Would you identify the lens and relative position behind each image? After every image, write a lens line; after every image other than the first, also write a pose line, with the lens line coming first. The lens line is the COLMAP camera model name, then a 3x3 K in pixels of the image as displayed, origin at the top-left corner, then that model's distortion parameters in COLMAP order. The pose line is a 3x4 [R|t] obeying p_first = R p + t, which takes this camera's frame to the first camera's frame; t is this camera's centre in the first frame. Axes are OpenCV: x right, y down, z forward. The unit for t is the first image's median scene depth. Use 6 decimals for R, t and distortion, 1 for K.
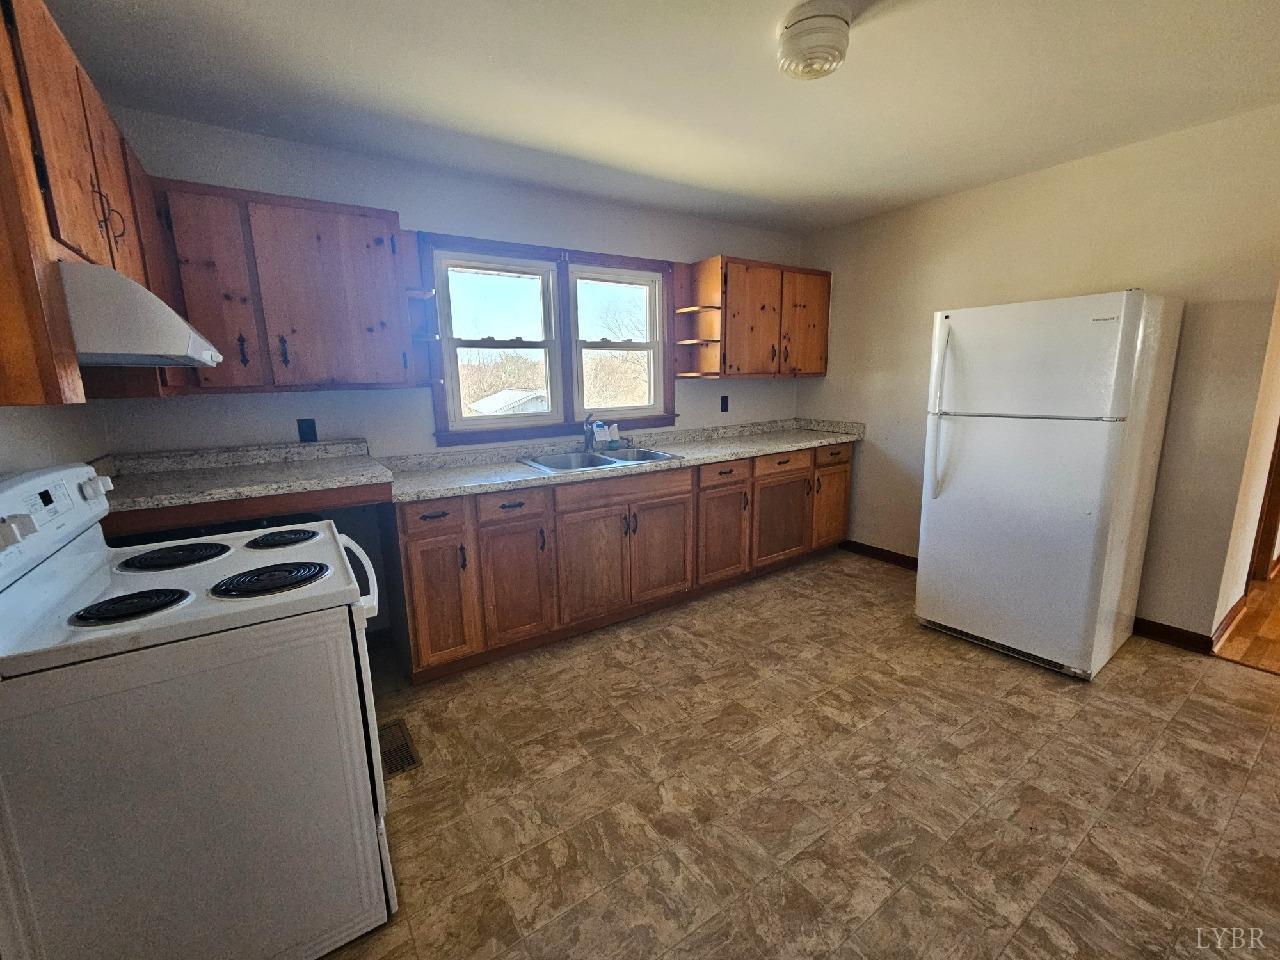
lens RADIAL K [[525.9, 0, 643.0], [0, 525.9, 472.4], [0, 0, 1]] dist [-0.004303, 0.001114]
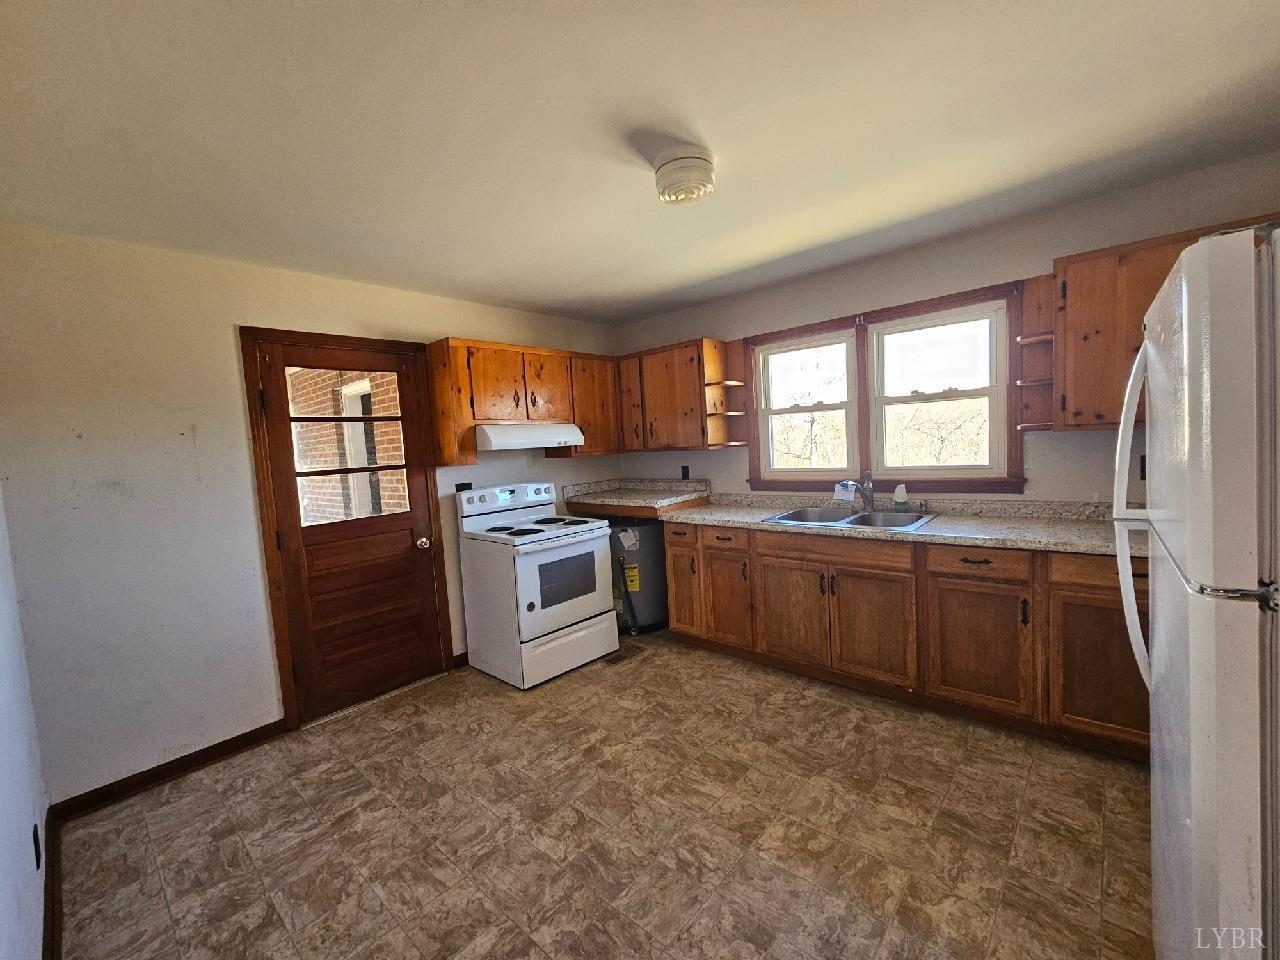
lens RADIAL K [[525.9, 0, 638.3], [0, 525.9, 474.2], [0, 0, 1]] dist [-0.004303, 0.001114]
pose [[0.244313, 0.066467, -0.967416, 0.924636], [-0.115195, 0.992573, 0.039104, -0.118912], [0.962830, 0.101888, 0.250155, 0.418237]]
